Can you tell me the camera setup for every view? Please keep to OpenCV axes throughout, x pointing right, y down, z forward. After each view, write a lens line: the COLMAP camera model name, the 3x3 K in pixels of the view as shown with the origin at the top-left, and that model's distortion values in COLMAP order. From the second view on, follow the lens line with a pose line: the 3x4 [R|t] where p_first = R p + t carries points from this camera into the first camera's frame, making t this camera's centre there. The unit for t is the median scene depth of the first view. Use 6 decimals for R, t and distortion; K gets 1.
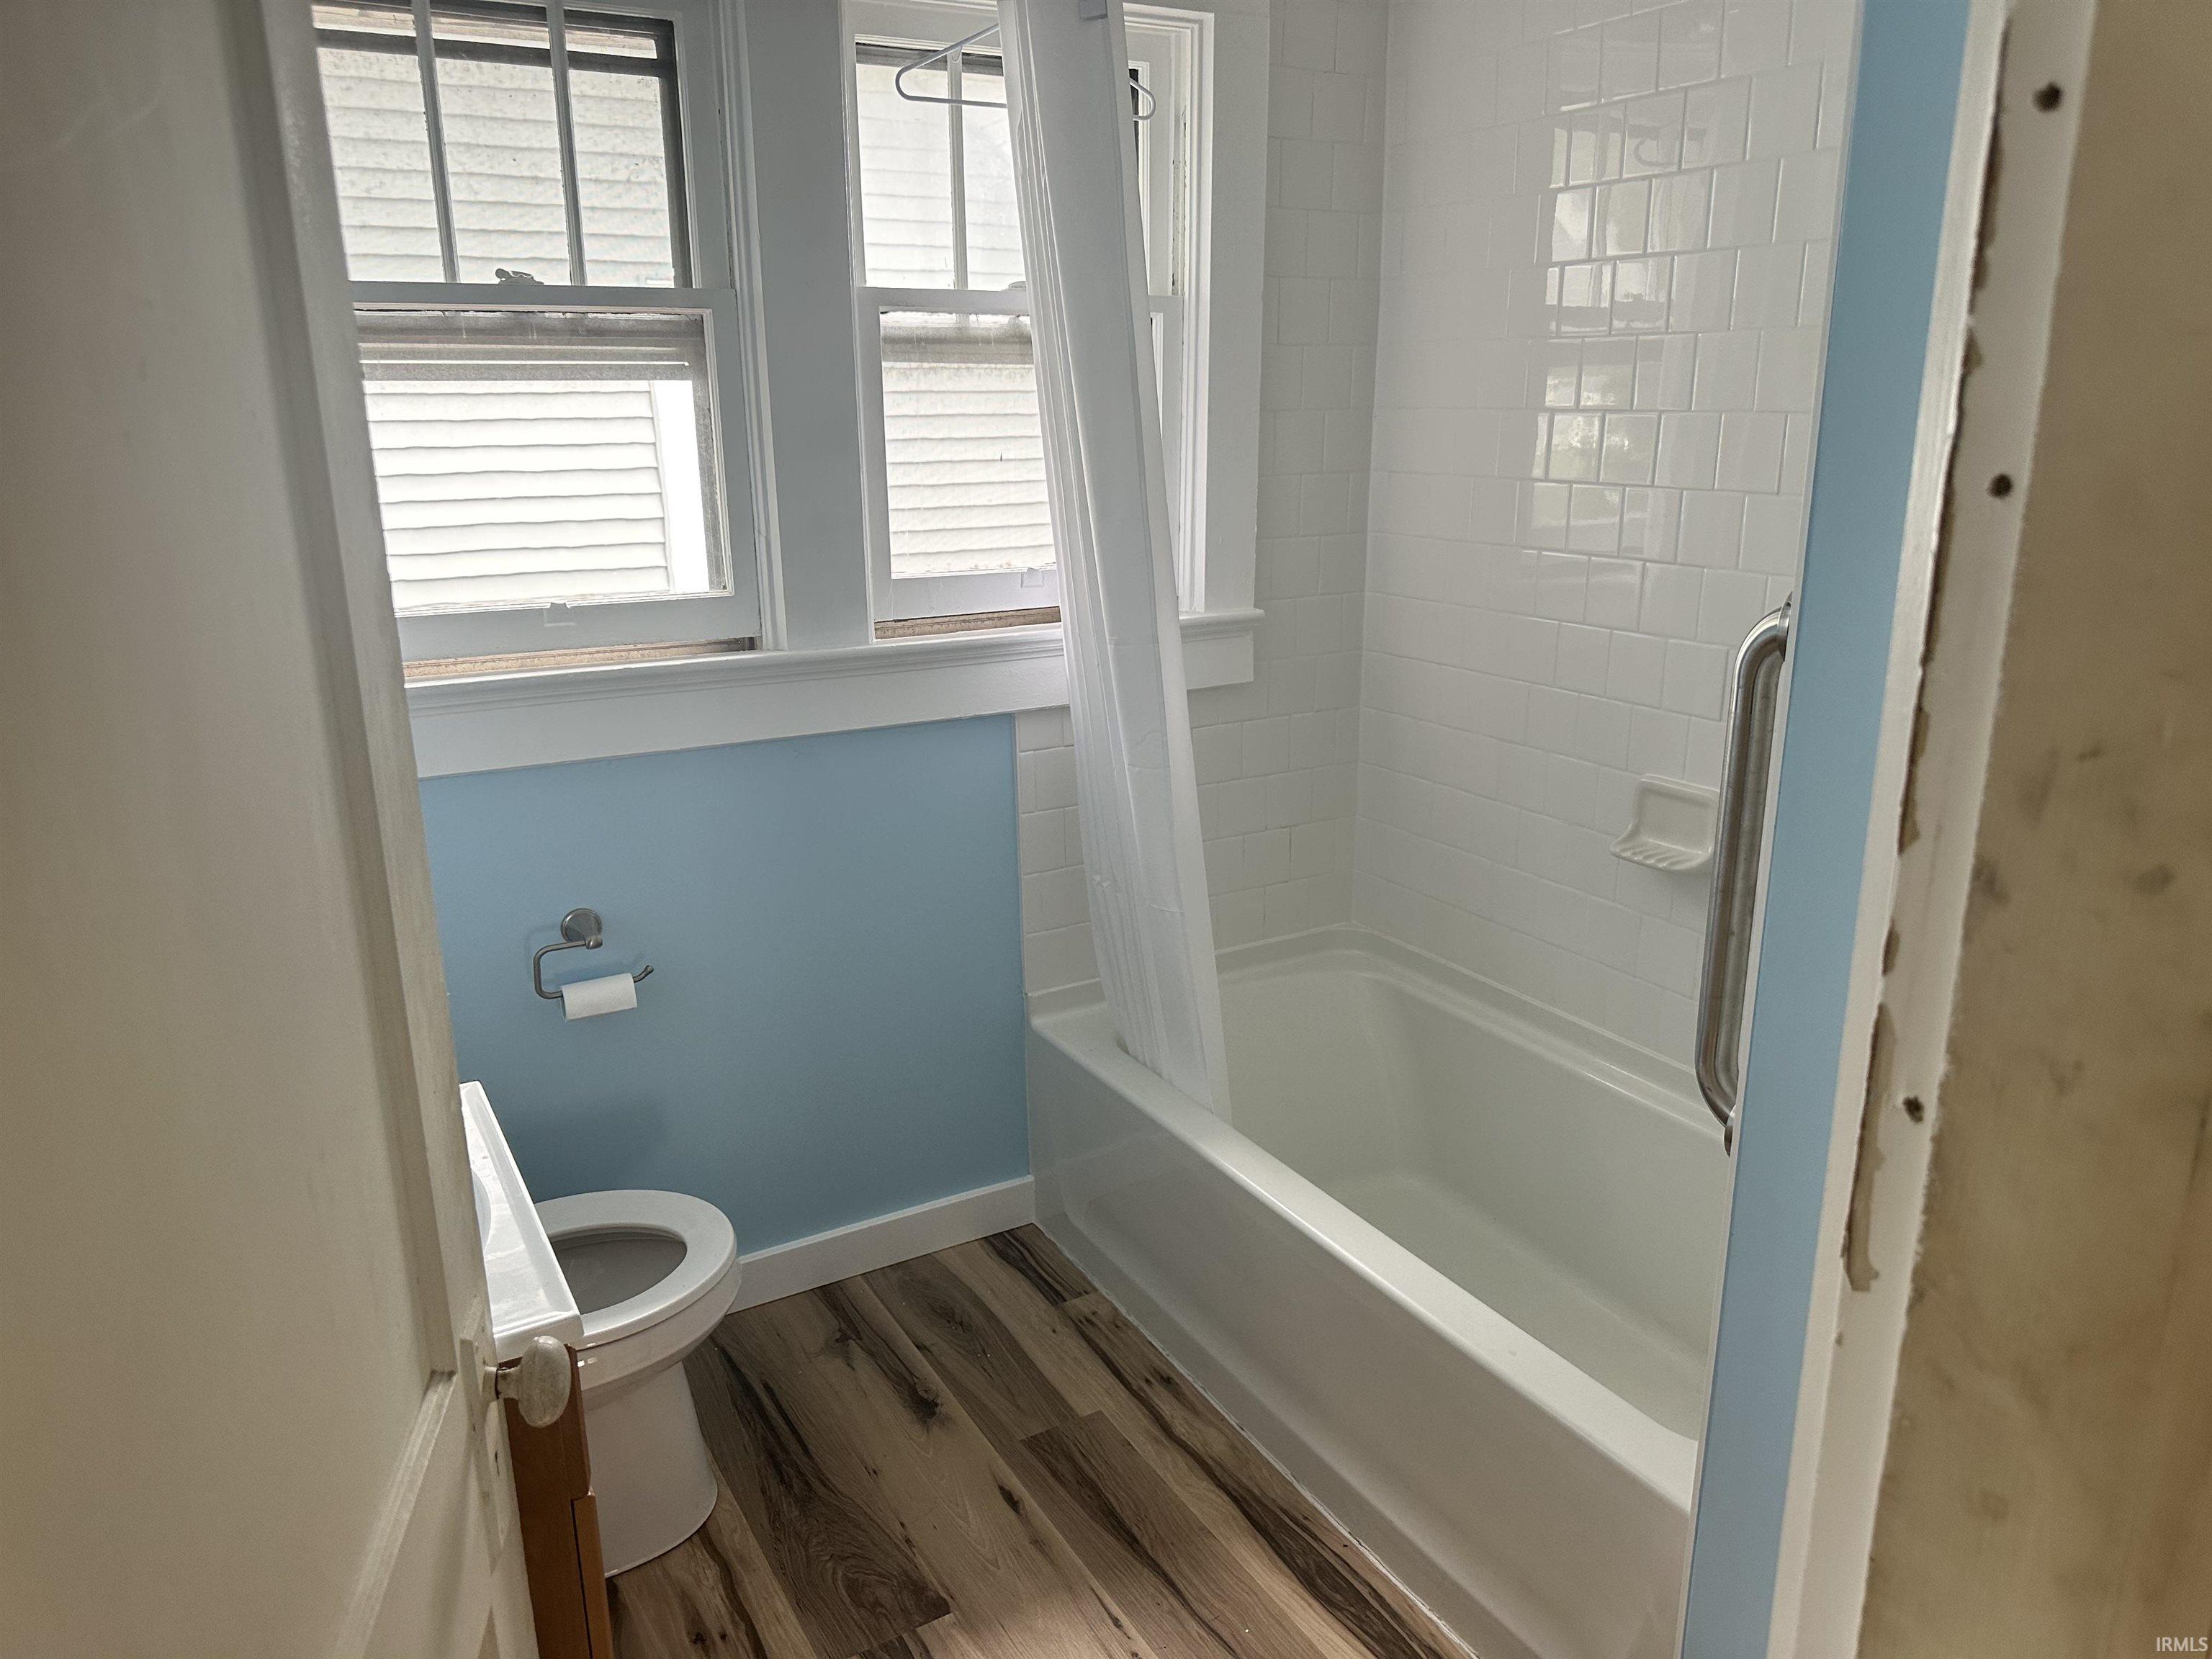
lens RADIAL K [[1571.2, 0, 1127.9], [0, 1571.2, 840.1], [0, 0, 1]] dist [0.019764, -0.042285]
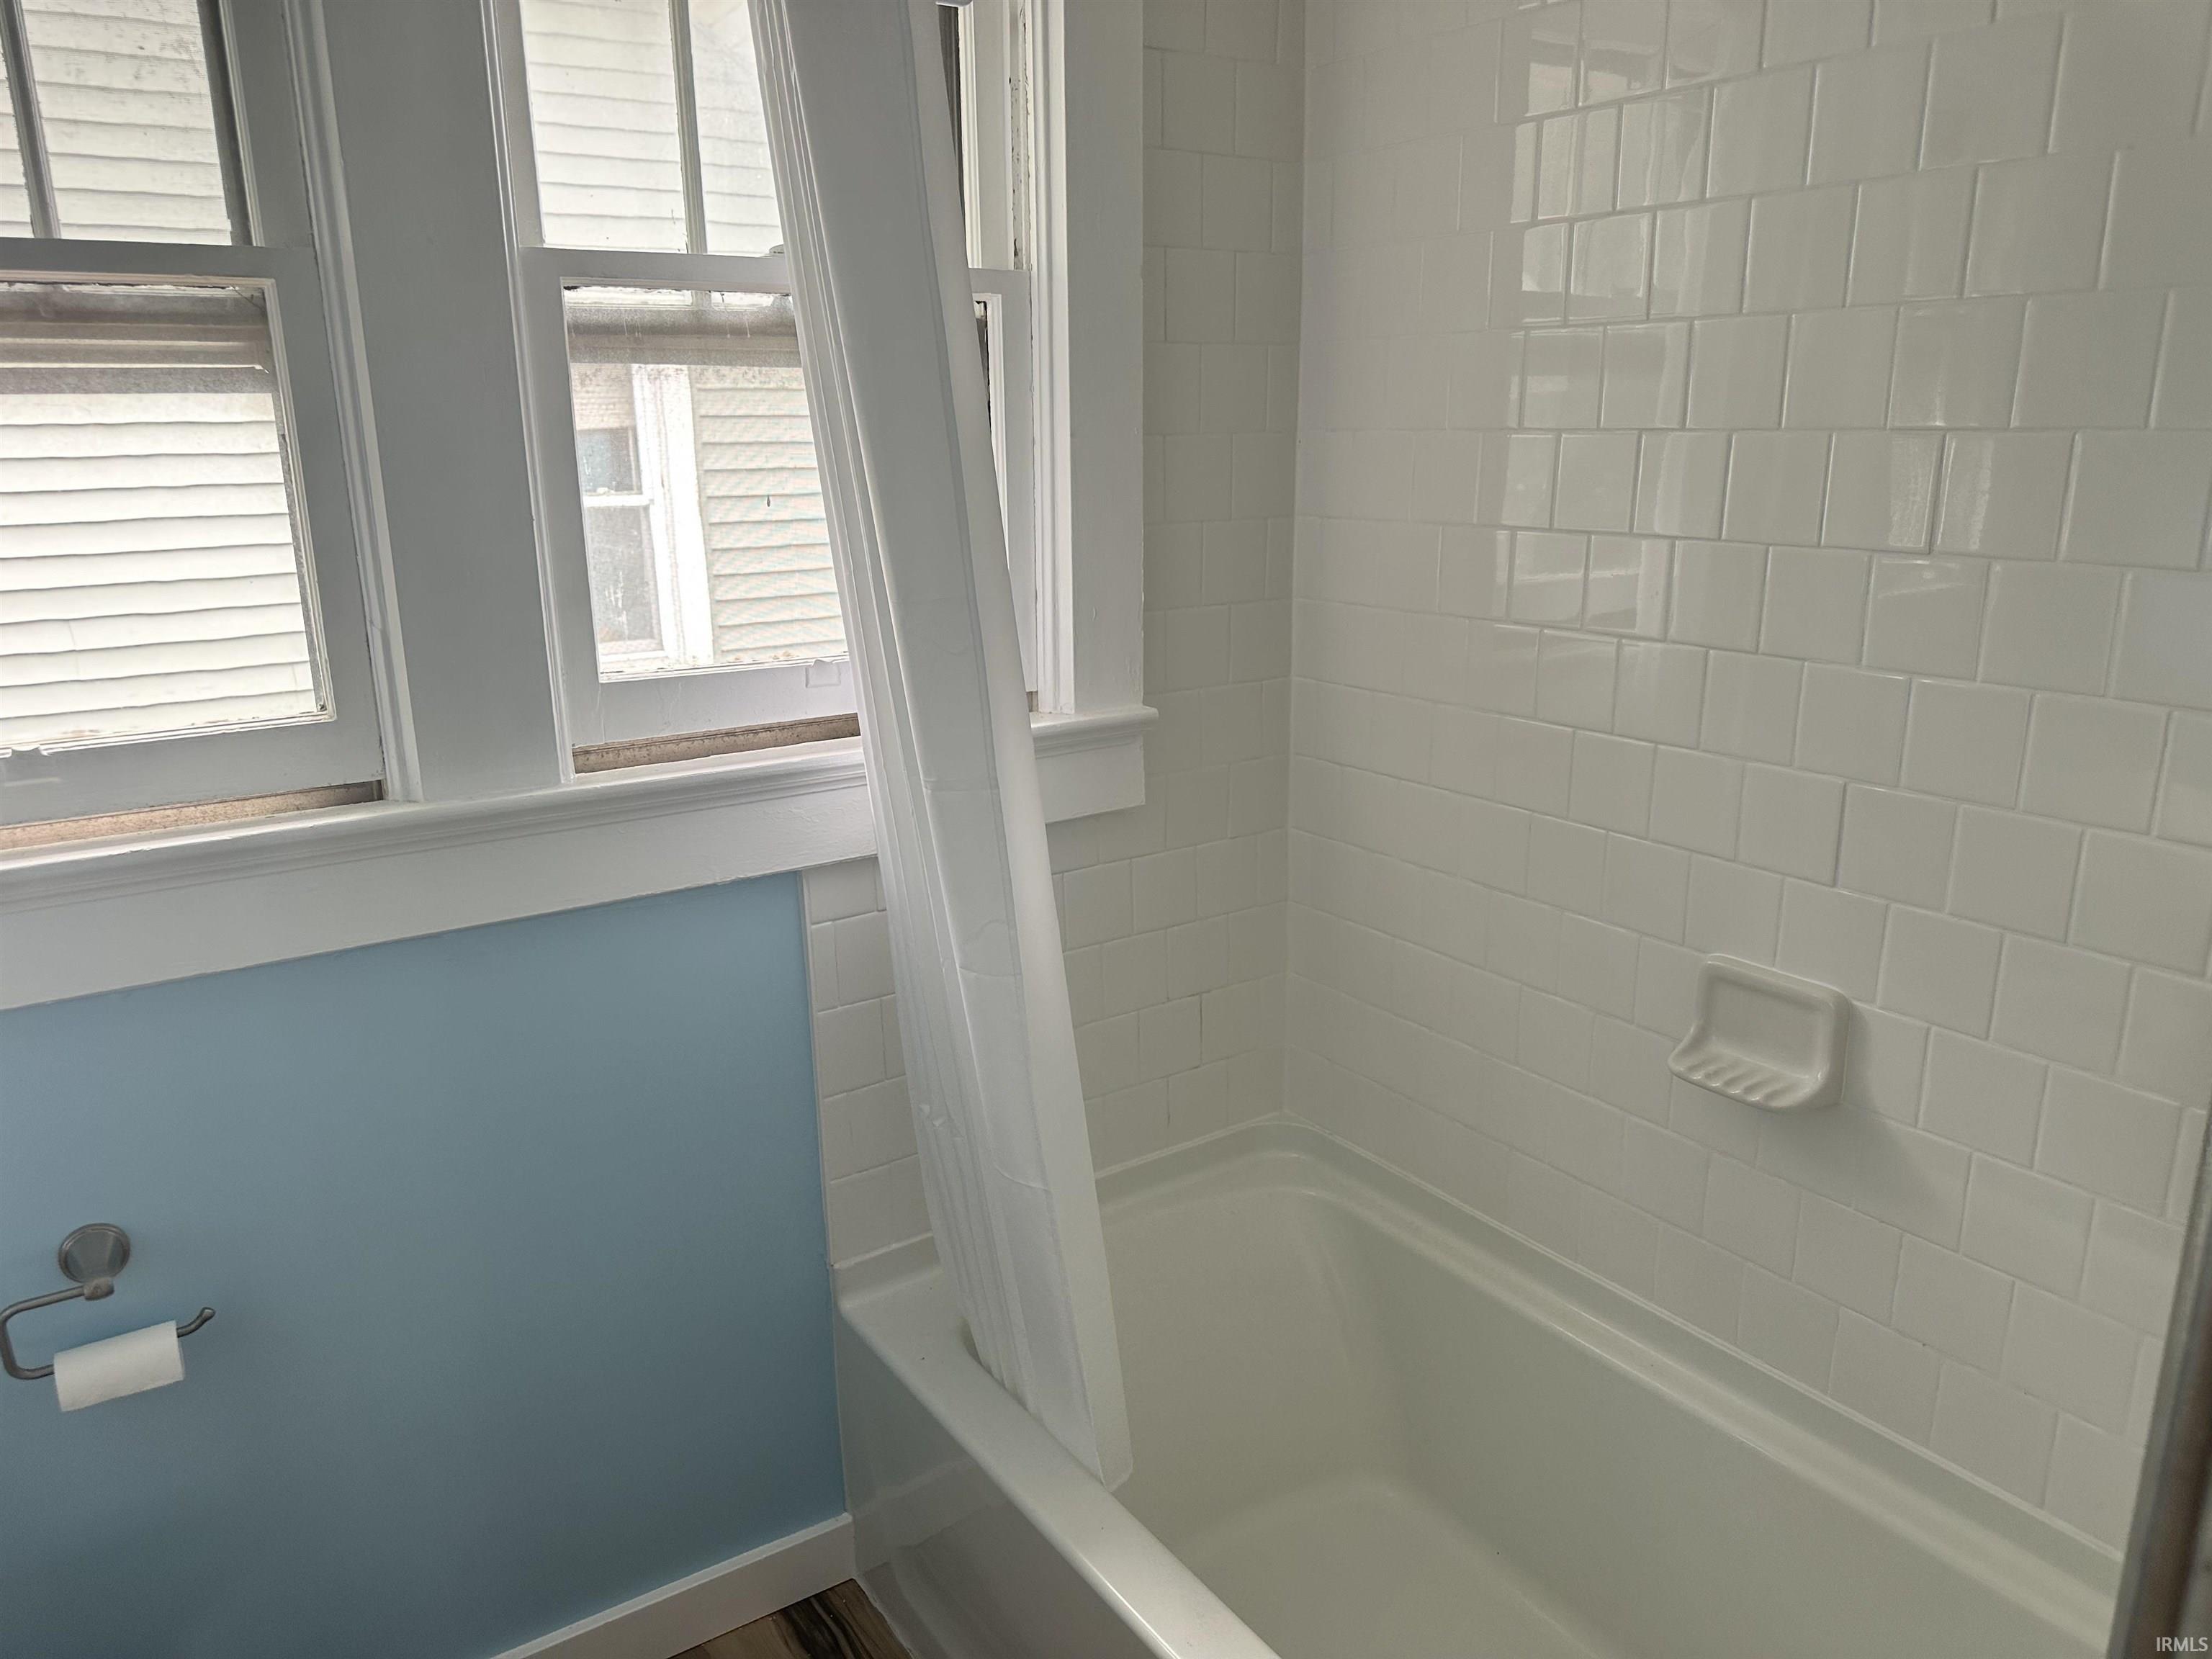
lens RADIAL K [[1571.2, 0, 1171.0], [0, 1571.2, 806.6], [0, 0, 1]] dist [0.019764, -0.042285]
pose [[0.995176, -0.025366, 0.094767, 0.025807], [0.028325, 0.999148, -0.030012, -0.086213], [-0.093925, 0.032551, 0.995047, 0.310325]]
